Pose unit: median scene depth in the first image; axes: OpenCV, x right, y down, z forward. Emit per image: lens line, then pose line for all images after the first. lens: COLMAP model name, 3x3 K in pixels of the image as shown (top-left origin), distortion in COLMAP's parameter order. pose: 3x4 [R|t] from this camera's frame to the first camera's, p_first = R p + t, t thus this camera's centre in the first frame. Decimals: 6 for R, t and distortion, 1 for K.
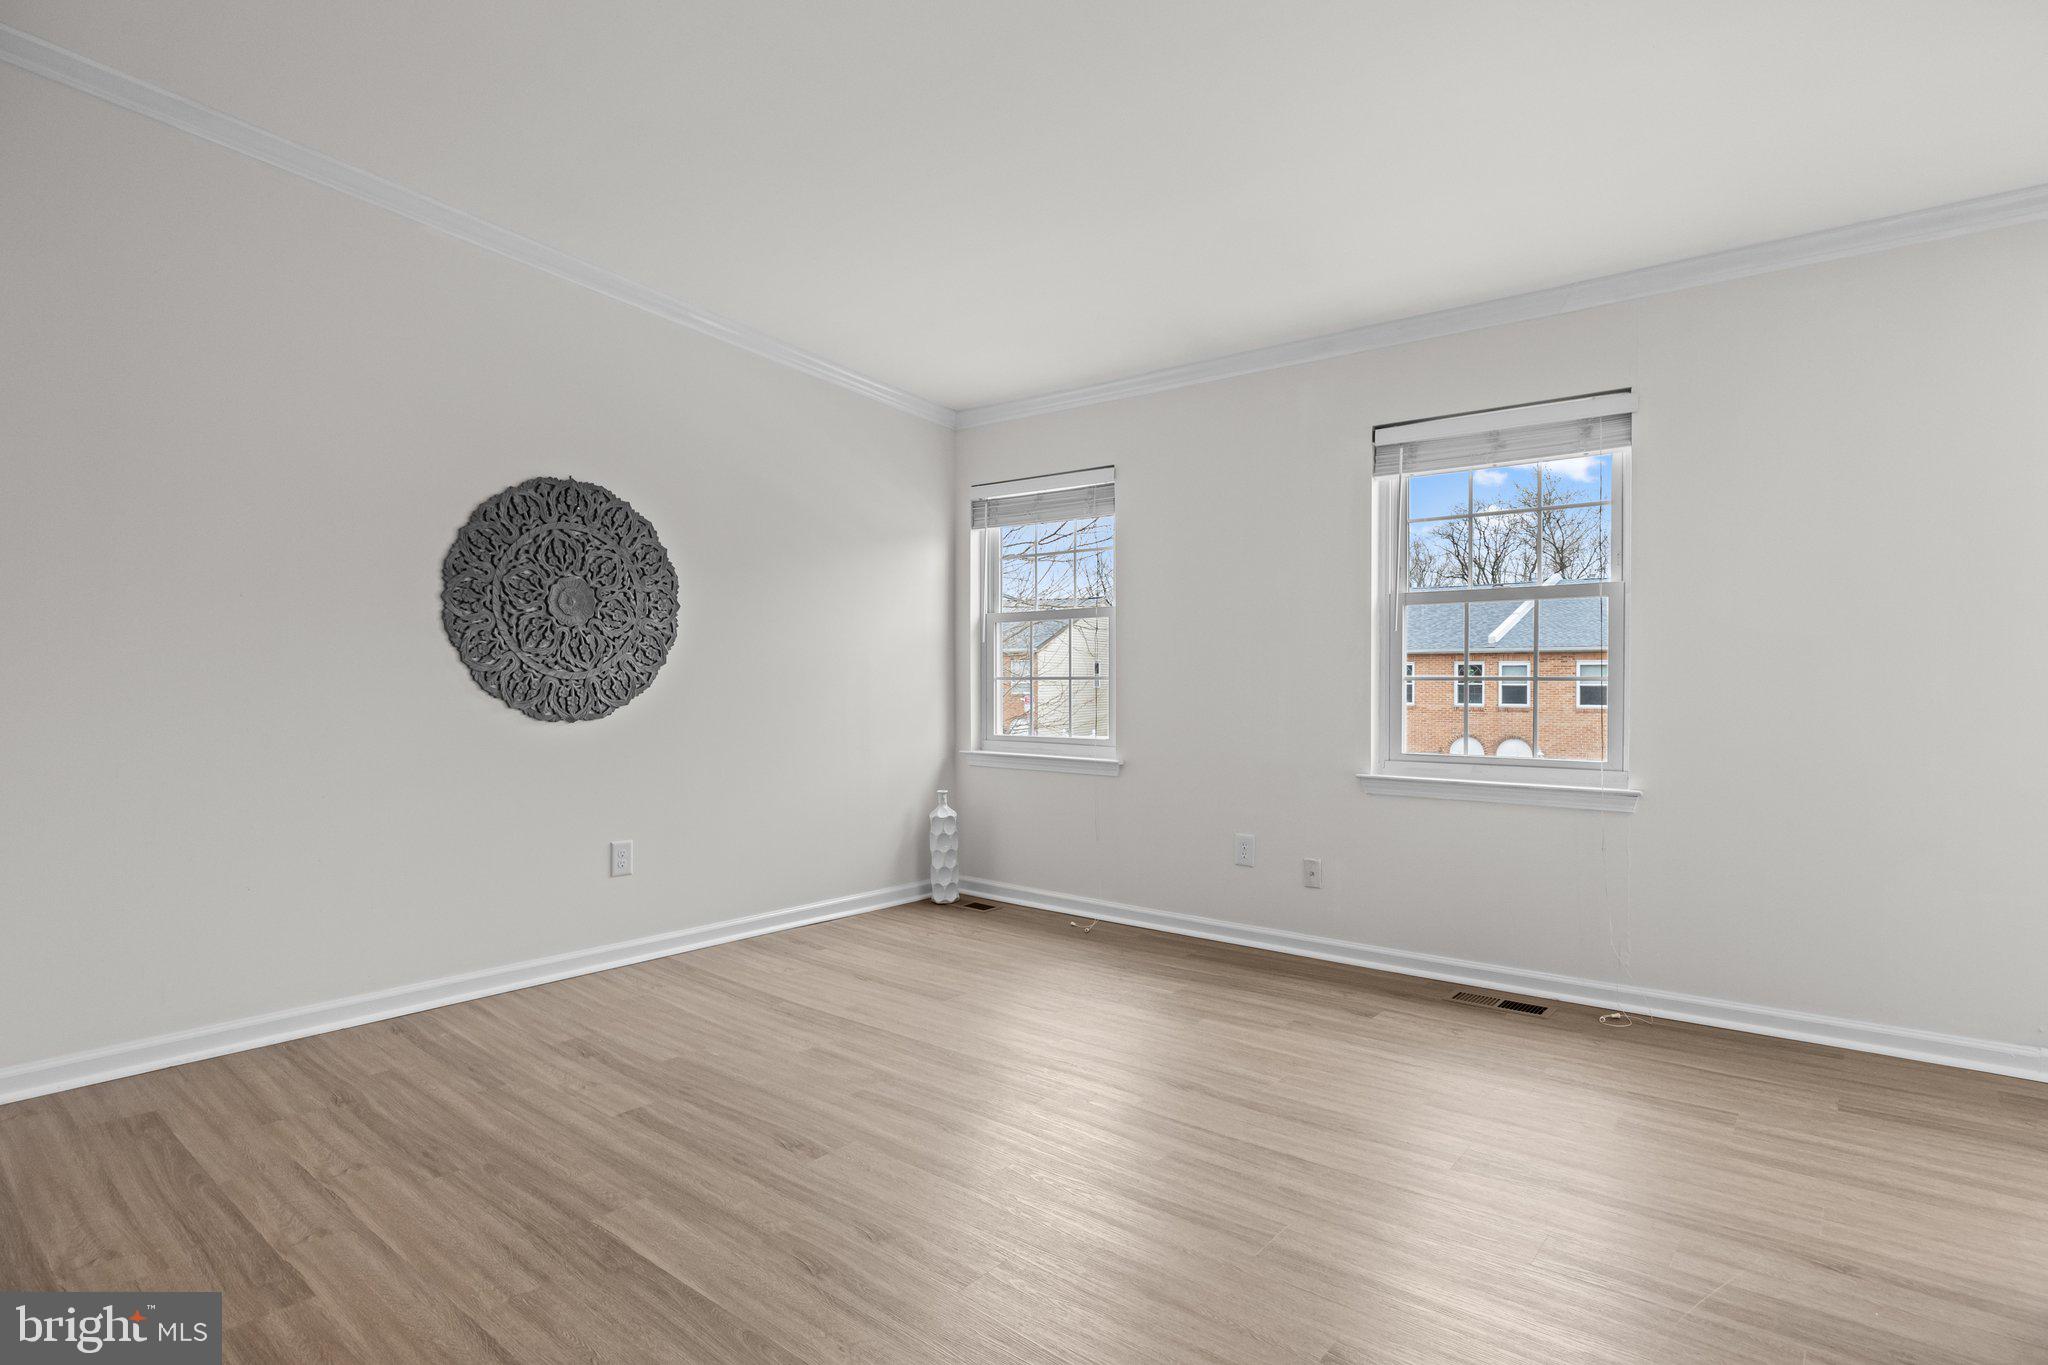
lens RADIAL K [[1094.0, 0, 1024.0], [0, 1094.0, 682.5], [0, 0, 1]] dist [-0.001077, -0.000375]
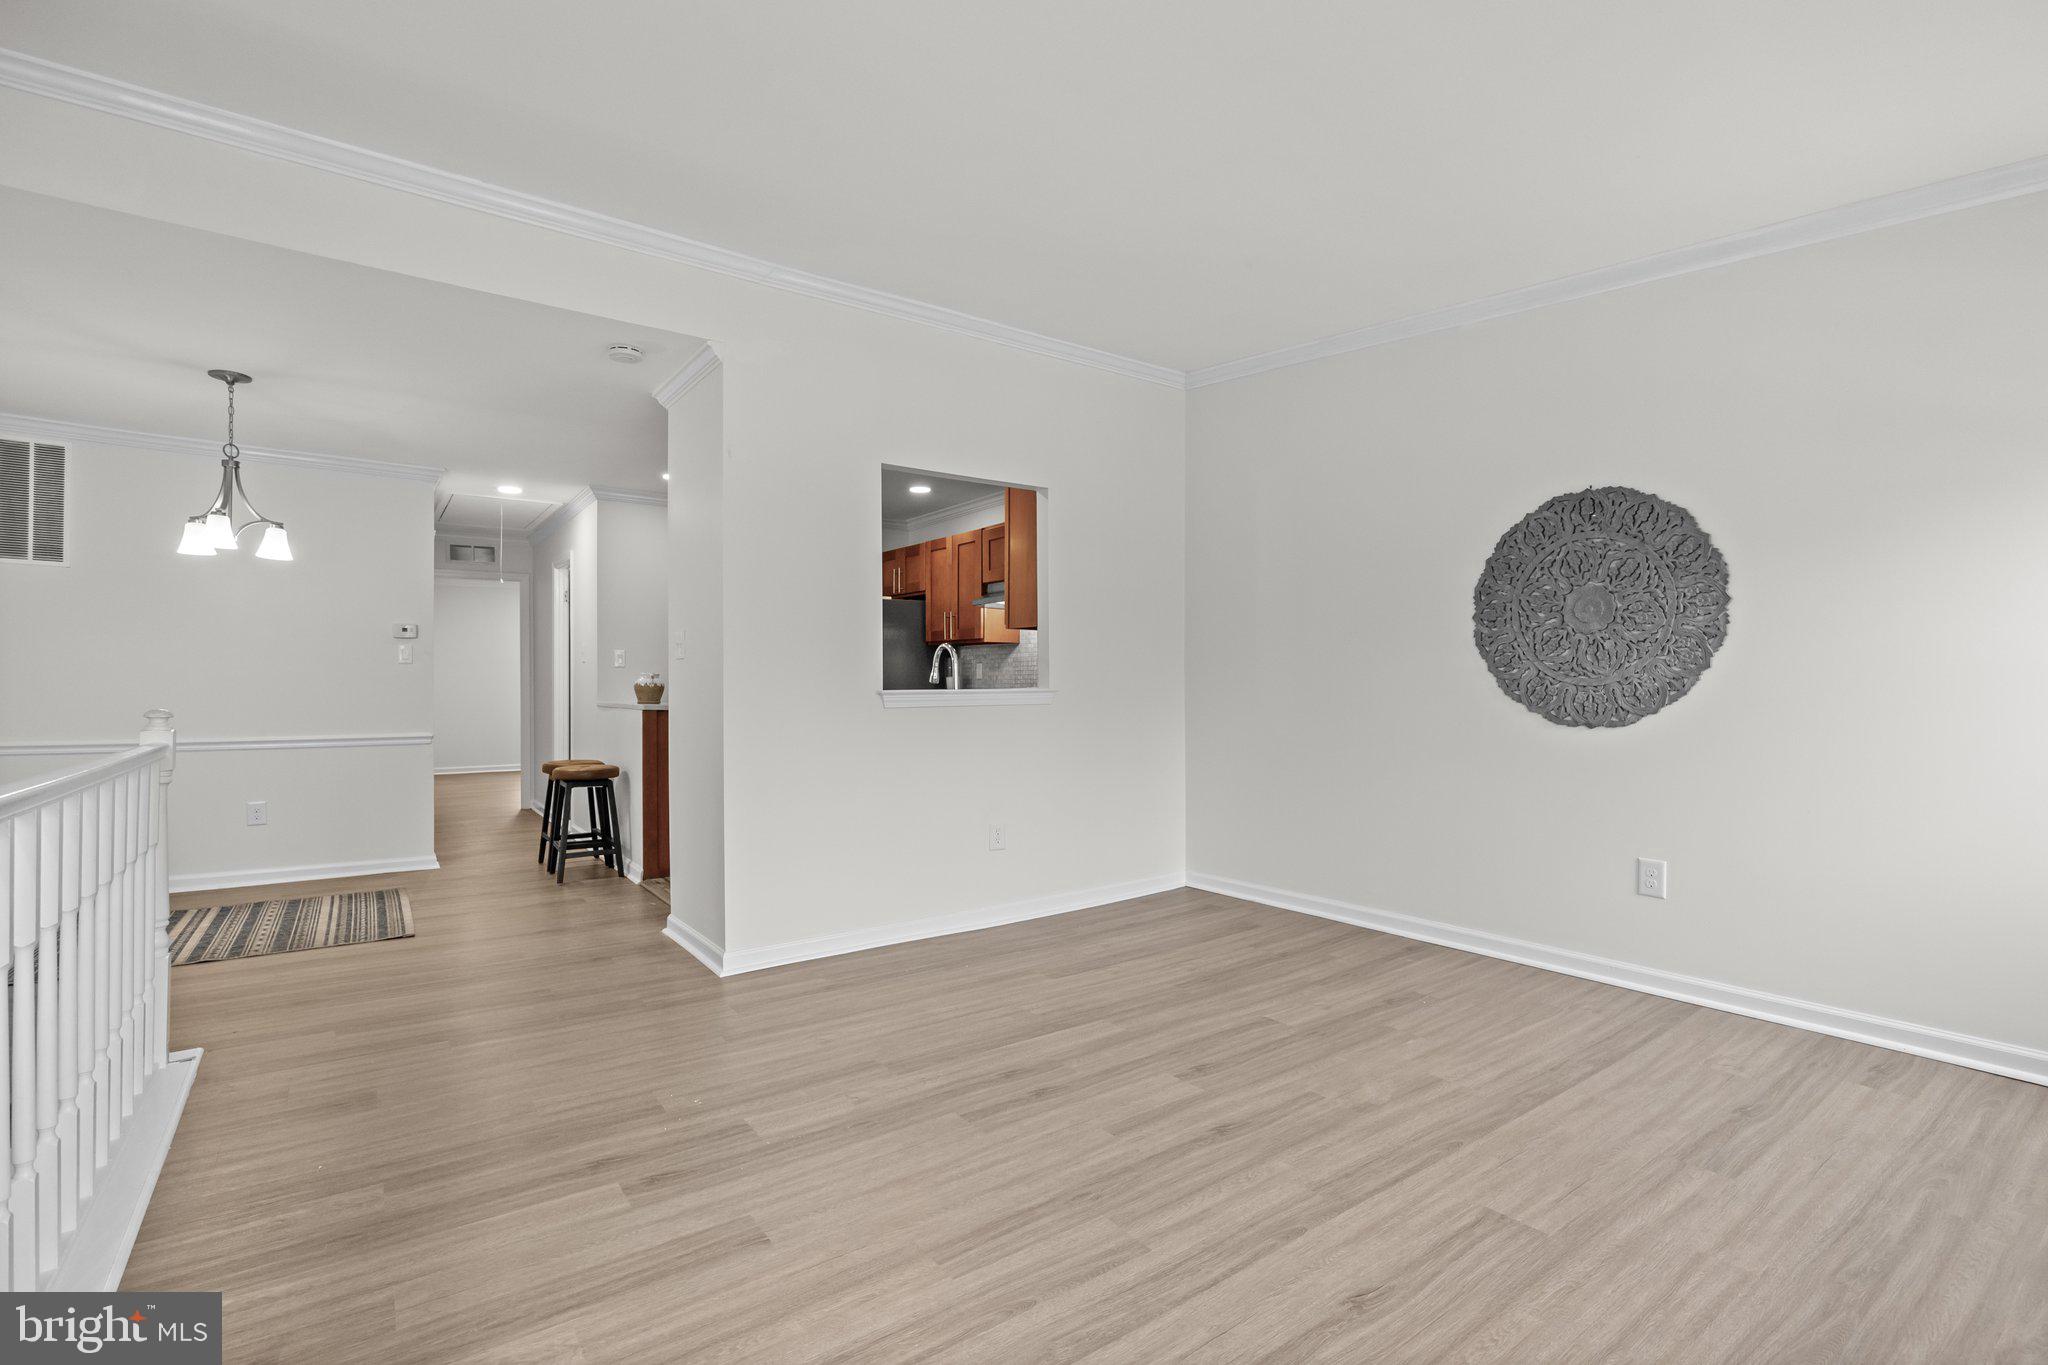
lens RADIAL K [[946.0, 0, 1017.8], [0, 946.0, 686.6], [0, 0, 1]] dist [-0.009449, 0.000140]
pose [[-0.269115, -0.001738, -0.963107, 0.586523], [-0.004078, 0.999991, -0.000665, 0.000833], [0.963099, 0.003748, -0.269120, 0.746662]]
